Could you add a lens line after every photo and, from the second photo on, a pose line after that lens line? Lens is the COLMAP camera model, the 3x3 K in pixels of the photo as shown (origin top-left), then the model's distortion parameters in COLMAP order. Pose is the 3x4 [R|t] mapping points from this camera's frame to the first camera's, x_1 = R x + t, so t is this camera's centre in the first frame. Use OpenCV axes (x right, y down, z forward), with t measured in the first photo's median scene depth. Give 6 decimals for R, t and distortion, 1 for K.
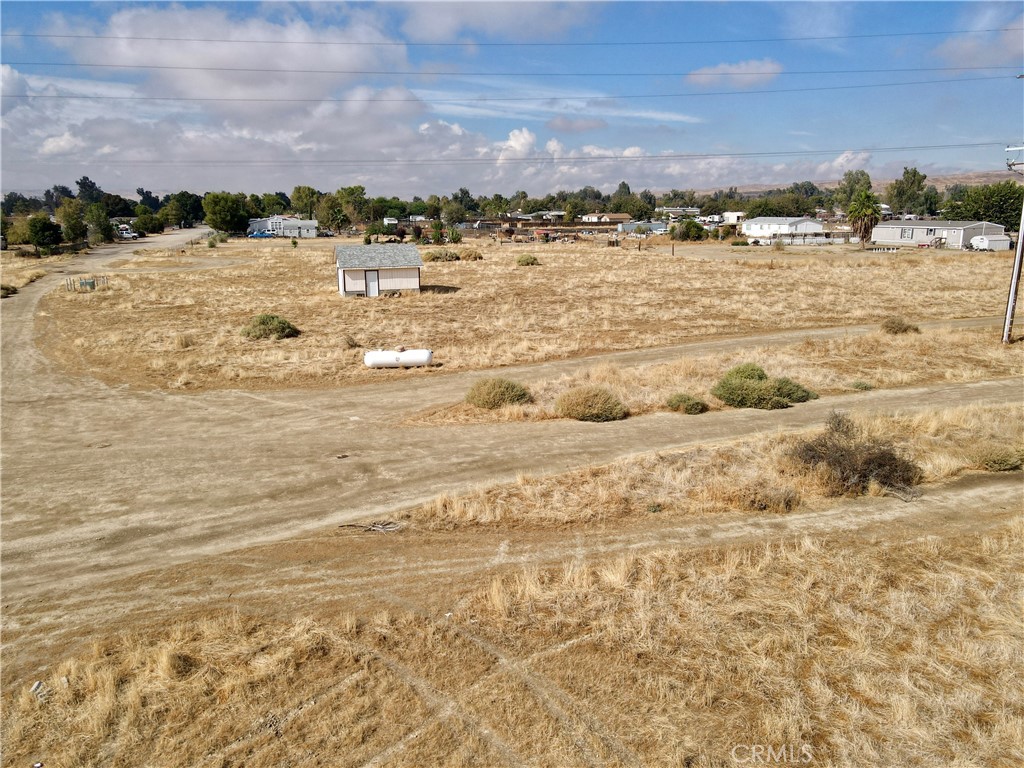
lens RADIAL K [[750.6, 0, 513.3], [0, 750.6, 379.1], [0, 0, 1]] dist [-0.000550, 0.032136]
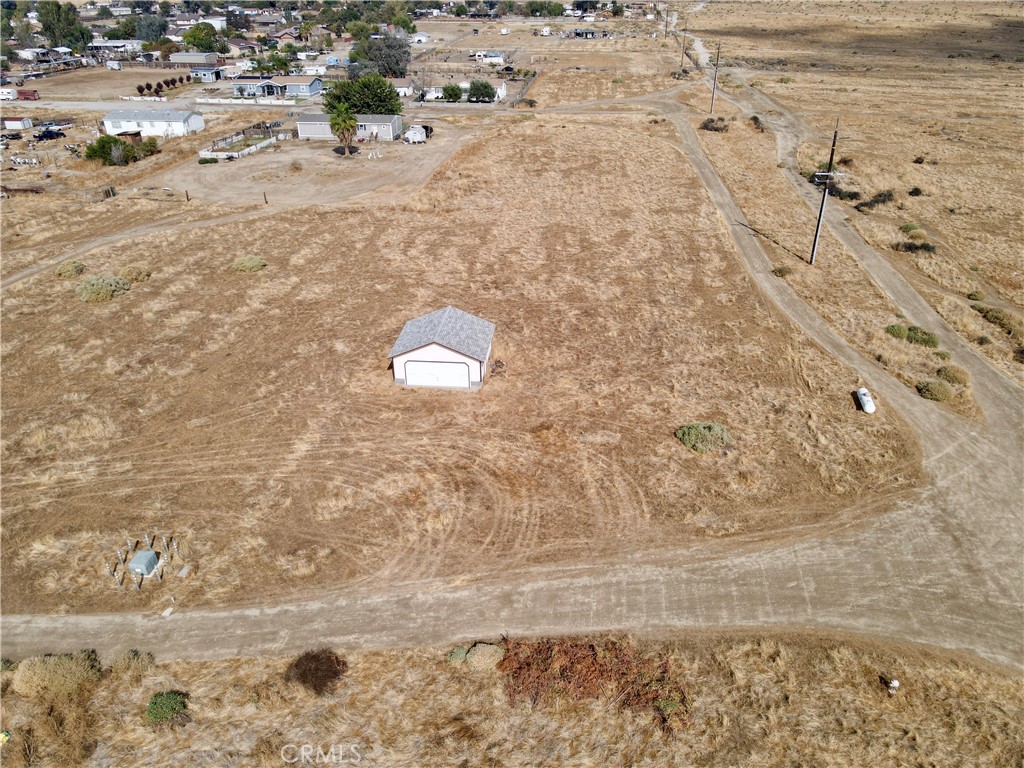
lens RADIAL K [[750.6, 0, 513.3], [0, 750.6, 379.1], [0, 0, 1]] dist [-0.000550, 0.032136]
pose [[0.393089, -0.430652, 0.812416, -0.418123], [0.209844, 0.902240, 0.376733, -0.200390], [-0.895236, 0.022391, 0.445030, 0.229649]]
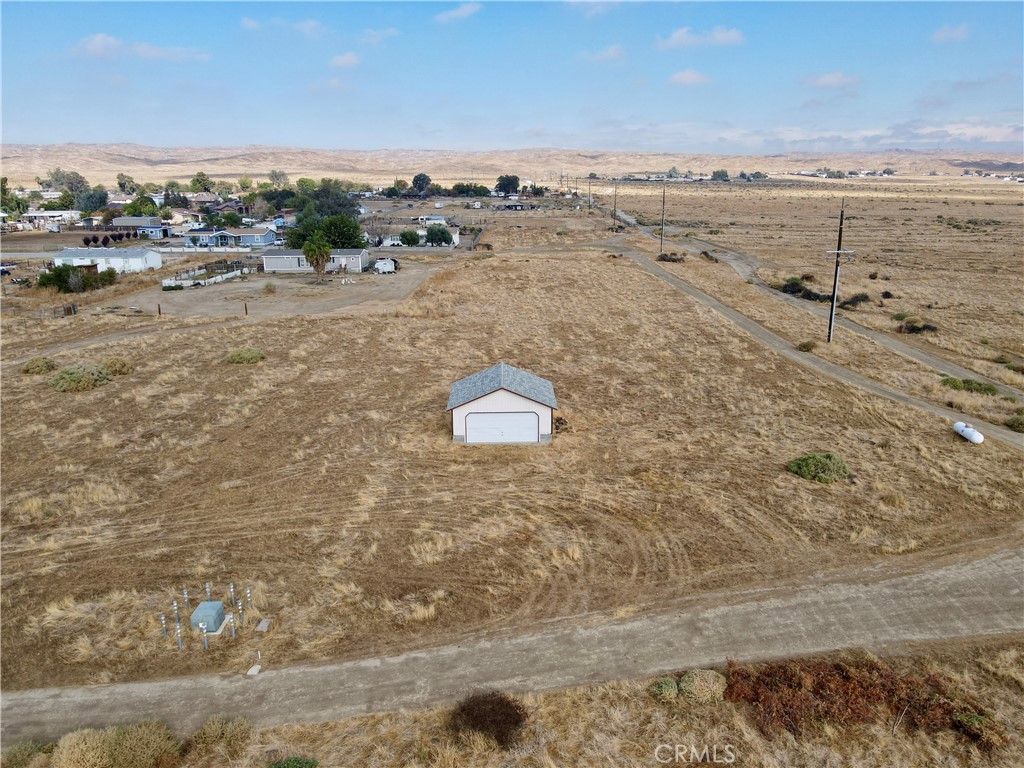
lens RADIAL K [[750.6, 0, 513.3], [0, 750.6, 379.1], [0, 0, 1]] dist [-0.000550, 0.032136]
pose [[0.288103, -0.243267, 0.926185, -0.429490], [0.218695, 0.958348, 0.183687, -0.145590], [-0.932292, 0.149631, 0.329304, 0.320368]]
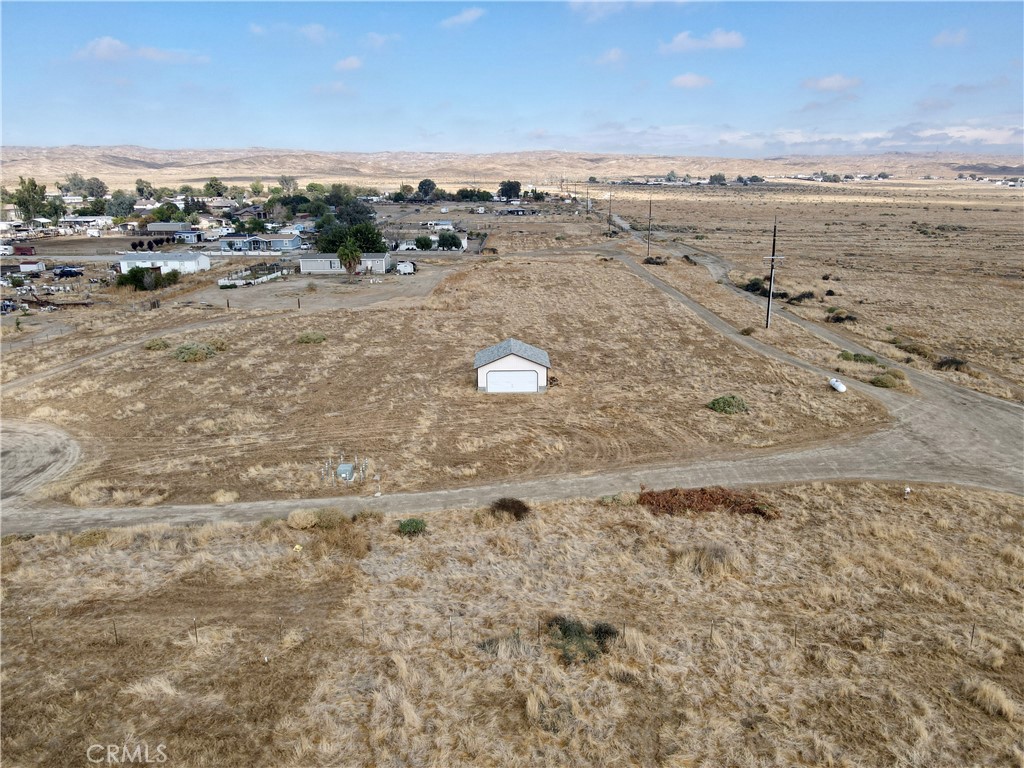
lens RADIAL K [[750.6, 0, 513.3], [0, 750.6, 379.1], [0, 0, 1]] dist [-0.000550, 0.032136]
pose [[0.289287, -0.240722, 0.926481, -0.579883], [0.217745, 0.959039, 0.181192, -0.153022], [-0.932148, 0.149320, 0.329853, 0.276560]]
